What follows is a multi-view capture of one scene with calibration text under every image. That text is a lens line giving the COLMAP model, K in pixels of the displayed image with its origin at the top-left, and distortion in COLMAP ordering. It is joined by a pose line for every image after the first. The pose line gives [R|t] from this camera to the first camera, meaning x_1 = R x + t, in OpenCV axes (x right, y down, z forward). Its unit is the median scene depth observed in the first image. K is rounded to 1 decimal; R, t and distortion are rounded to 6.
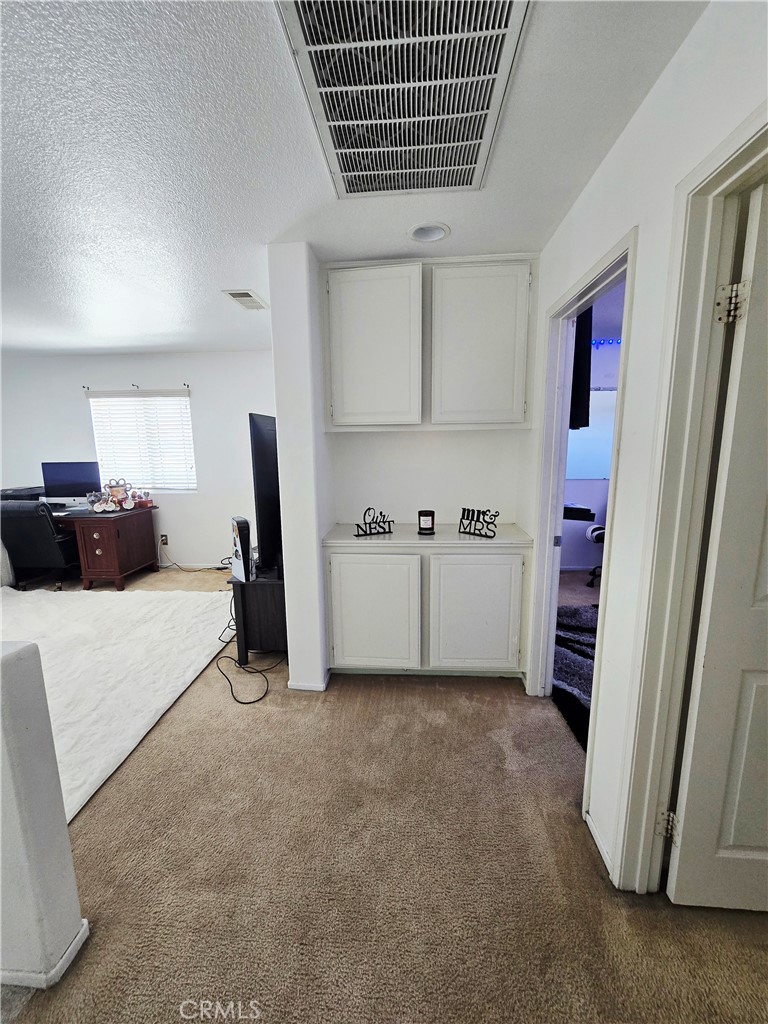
lens RADIAL K [[420.3, 0, 384.0], [0, 420.3, 512.0], [0, 0, 1]] dist [-0.002183, -0.000378]
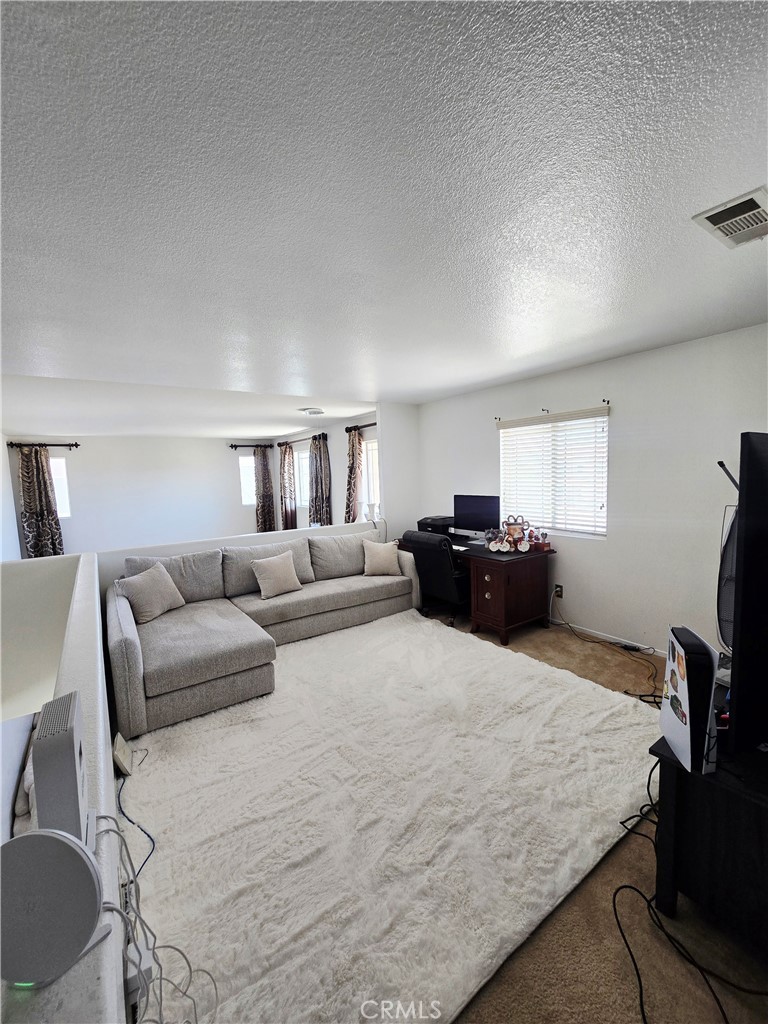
lens RADIAL K [[420.3, 0, 384.0], [0, 420.3, 512.0], [0, 0, 1]] dist [-0.002183, -0.000378]
pose [[0.619661, 0.065046, -0.782169, -0.108506], [-0.105094, 0.994462, -0.000558, -0.057916], [0.777802, 0.082548, 0.623065, 0.222761]]
